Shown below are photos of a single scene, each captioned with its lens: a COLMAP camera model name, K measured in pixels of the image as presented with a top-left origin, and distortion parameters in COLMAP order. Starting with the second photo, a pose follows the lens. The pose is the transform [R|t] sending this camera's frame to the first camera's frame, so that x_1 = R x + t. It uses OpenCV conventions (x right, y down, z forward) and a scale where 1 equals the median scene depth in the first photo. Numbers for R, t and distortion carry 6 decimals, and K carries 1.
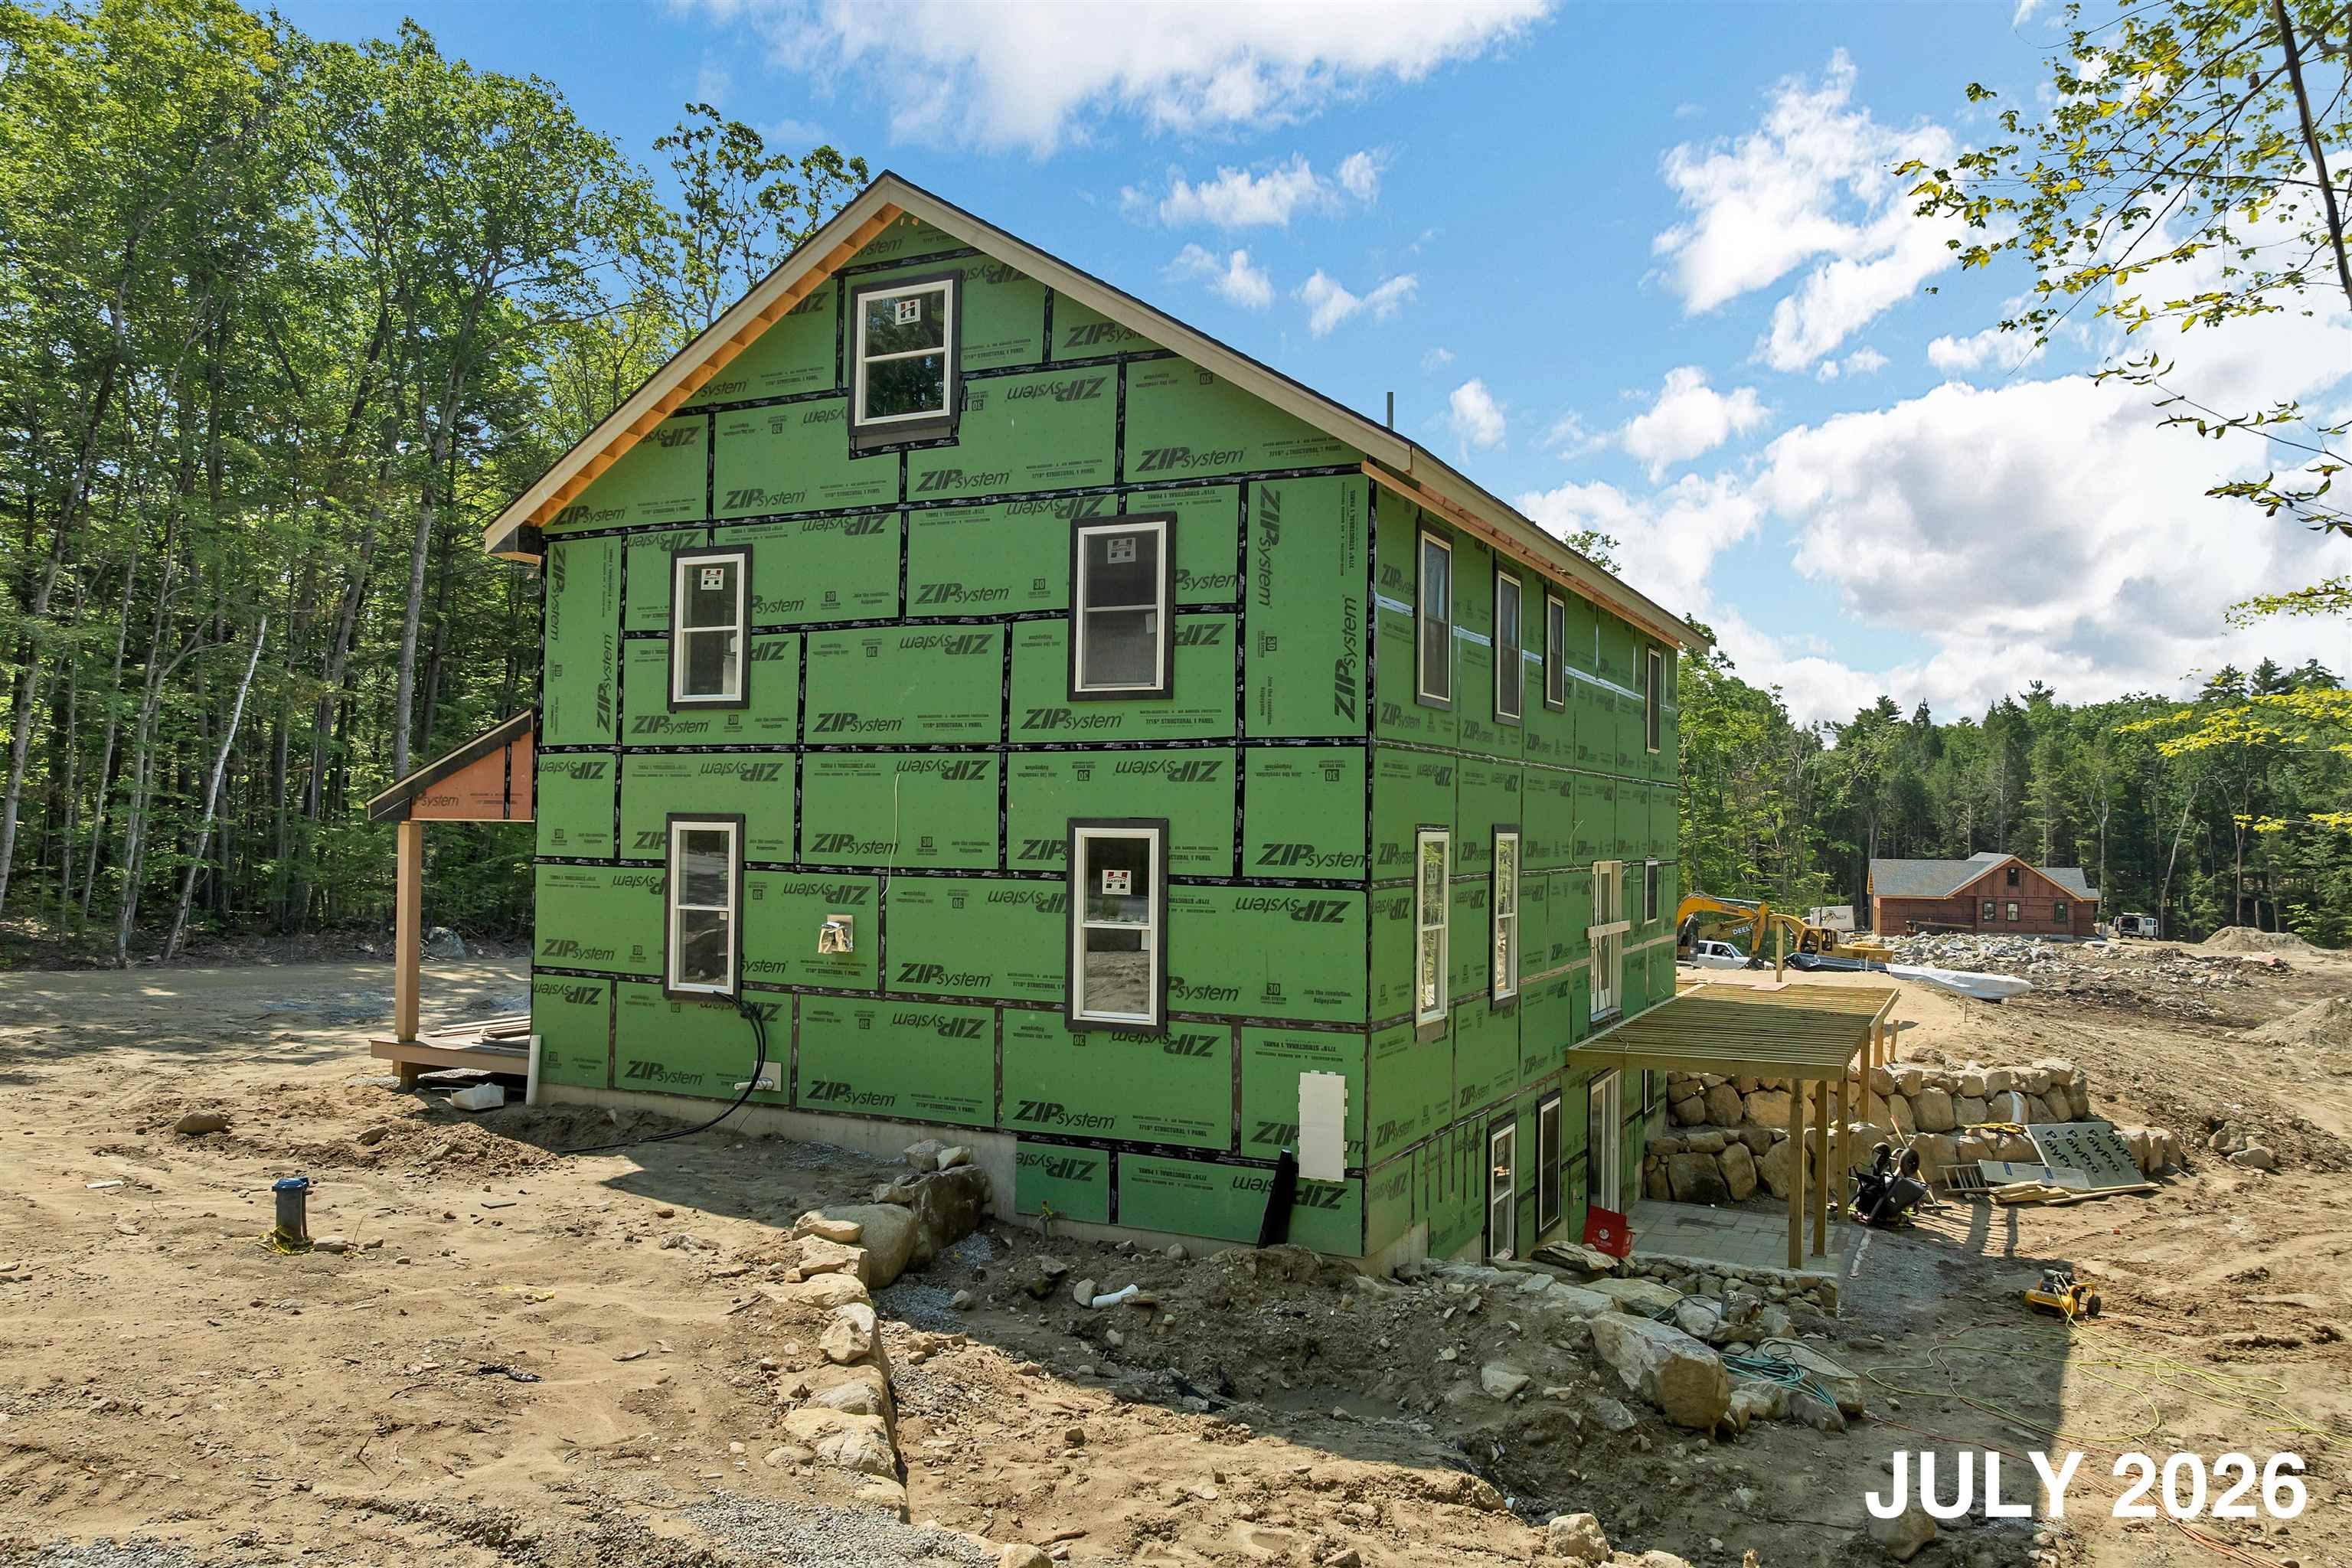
lens RADIAL K [[1664.4, 0, 1192.8], [0, 1664.4, 789.9], [0, 0, 1]] dist [-0.032031, -0.000833]
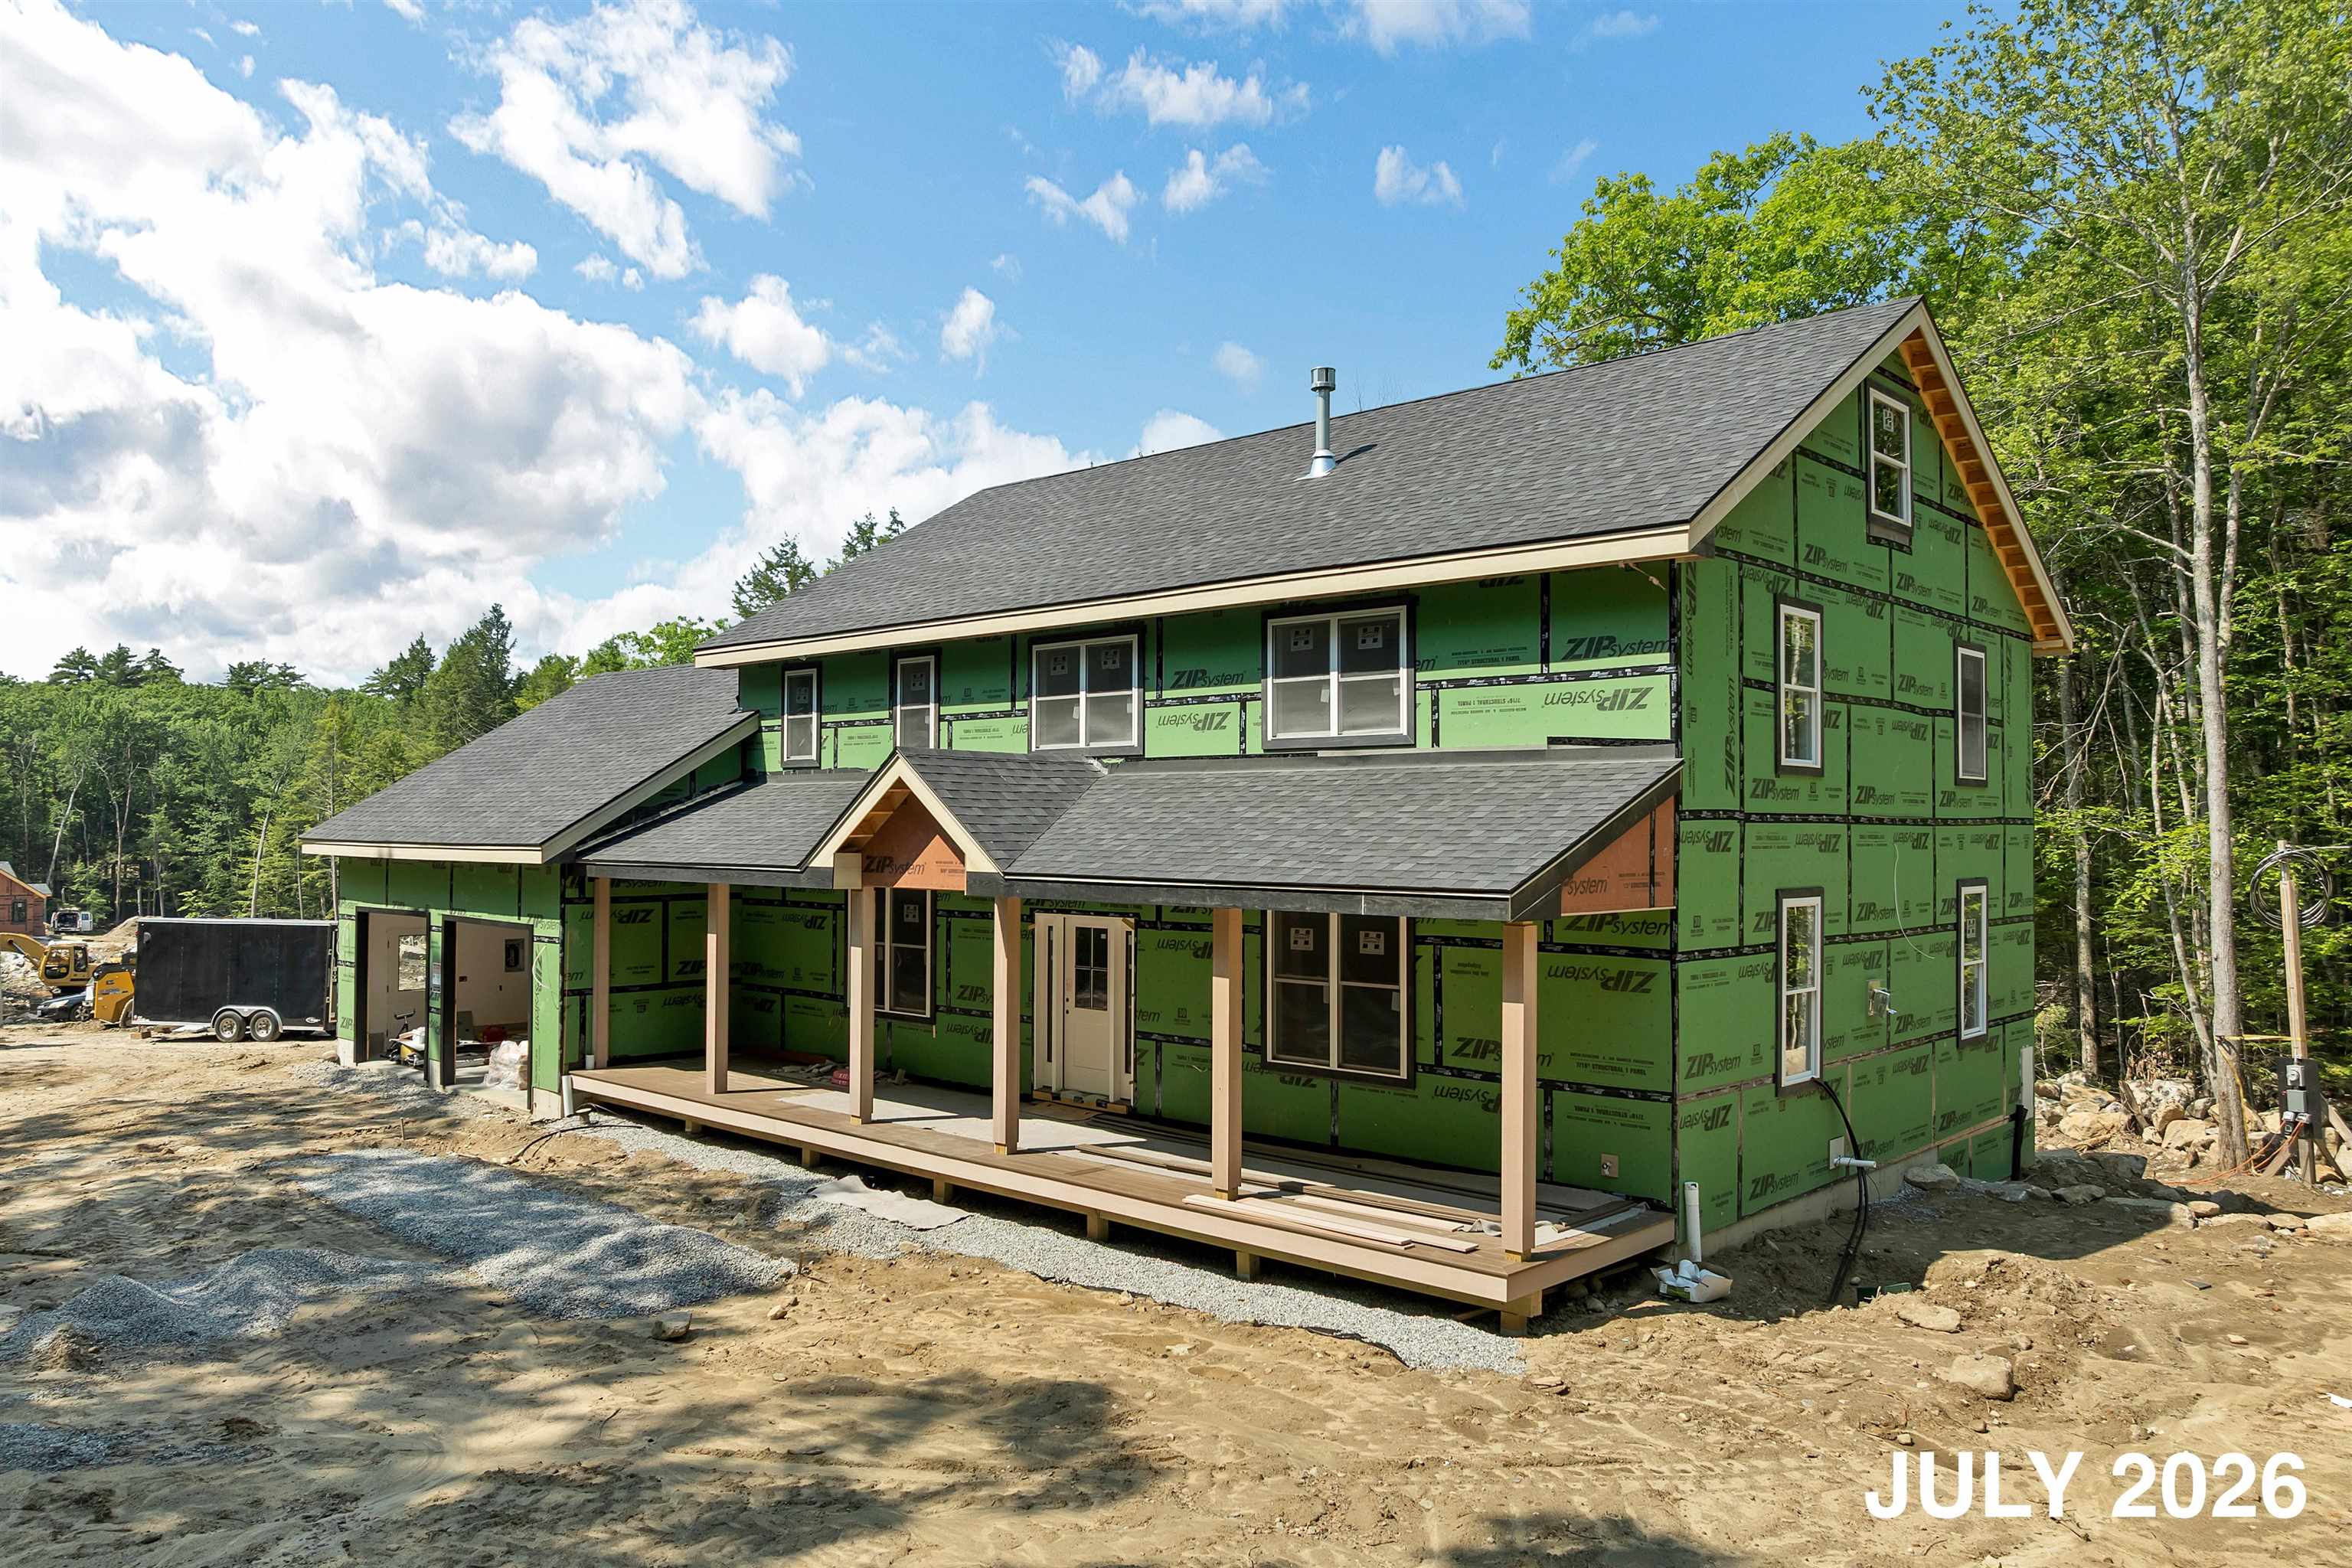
lens RADIAL K [[1664.4, 0, 1192.8], [0, 1664.4, 789.9], [0, 0, 1]] dist [-0.032031, -0.000833]
pose [[0.315398, 0.010106, 0.948906, -1.237318], [-0.020587, 0.999781, -0.003805, -0.029187], [-0.948736, -0.018335, 0.315537, 1.001211]]
